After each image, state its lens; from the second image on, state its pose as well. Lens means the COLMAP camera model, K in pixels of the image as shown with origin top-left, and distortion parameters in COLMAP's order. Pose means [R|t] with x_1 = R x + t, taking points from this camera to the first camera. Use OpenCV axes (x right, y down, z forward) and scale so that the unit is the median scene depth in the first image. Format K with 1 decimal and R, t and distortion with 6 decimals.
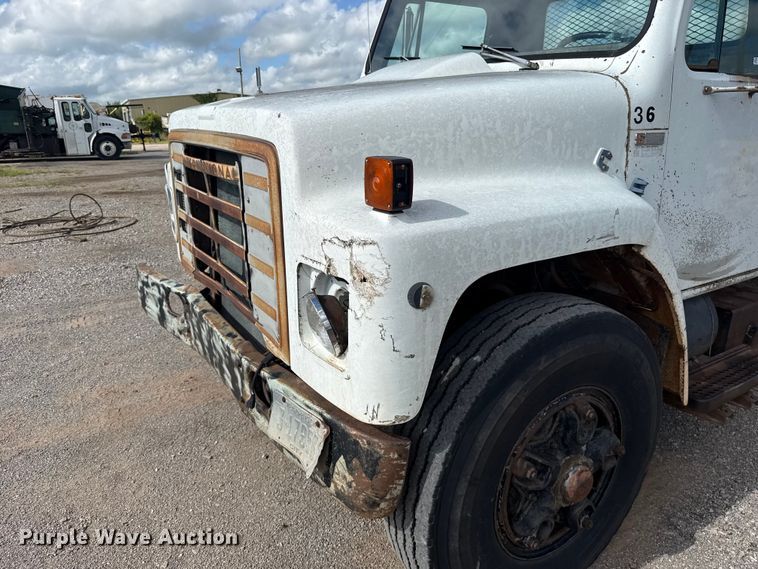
lens RADIAL K [[534.0, 0, 376.5], [0, 534.0, 278.7], [0, 0, 1]] dist [0.061056, -0.090268]
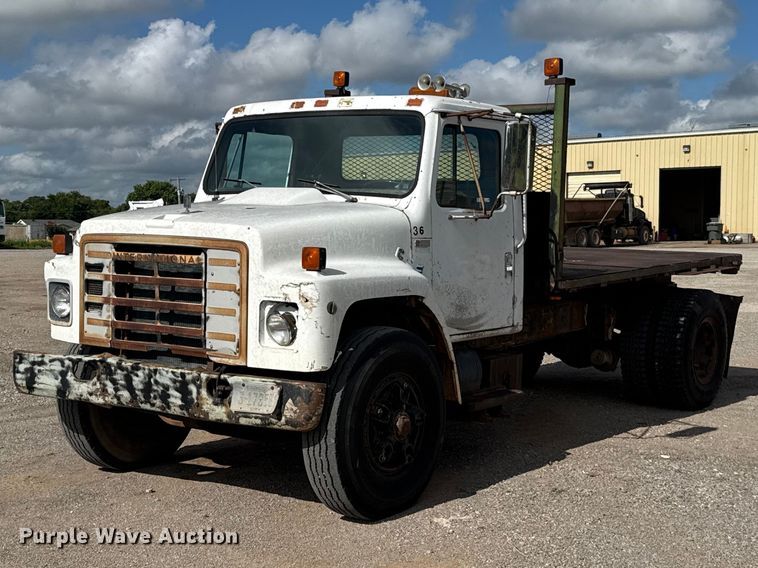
lens RADIAL K [[1076.2, 0, 379.0], [0, 1076.2, 284.0], [0, 0, 1]] dist [0.134457, -0.016121]
pose [[0.929518, -0.001309, 0.368775, -1.033107], [0.084619, 0.974069, -0.209831, 0.664769], [-0.358937, 0.226247, 0.905525, -2.349940]]
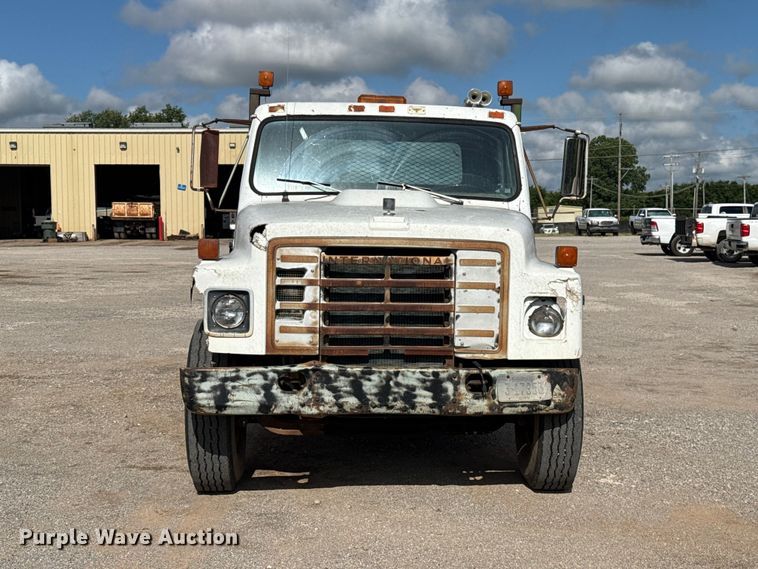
lens RADIAL K [[1076.2, 0, 379.0], [0, 1076.2, 284.5], [0, 0, 1]] dist [0.134457, -0.016121]
pose [[0.509821, -0.032455, 0.859668, -3.523063], [0.230334, 0.967954, -0.100055, 0.183586], [-0.828872, 0.249021, 0.500958, -0.564320]]
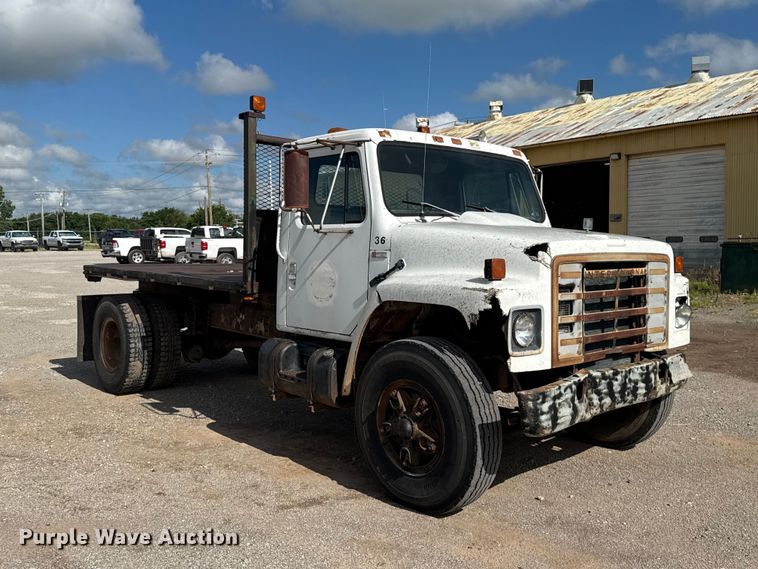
lens RADIAL K [[731.2, 0, 376.8], [0, 731.2, 273.4], [0, 0, 1]] dist [0.065268, -0.004973]
pose [[-0.162152, -0.029631, 0.986321, -3.024382], [0.286810, 0.954981, 0.075841, -0.730115], [-0.944164, 0.295185, -0.146354, 2.498482]]
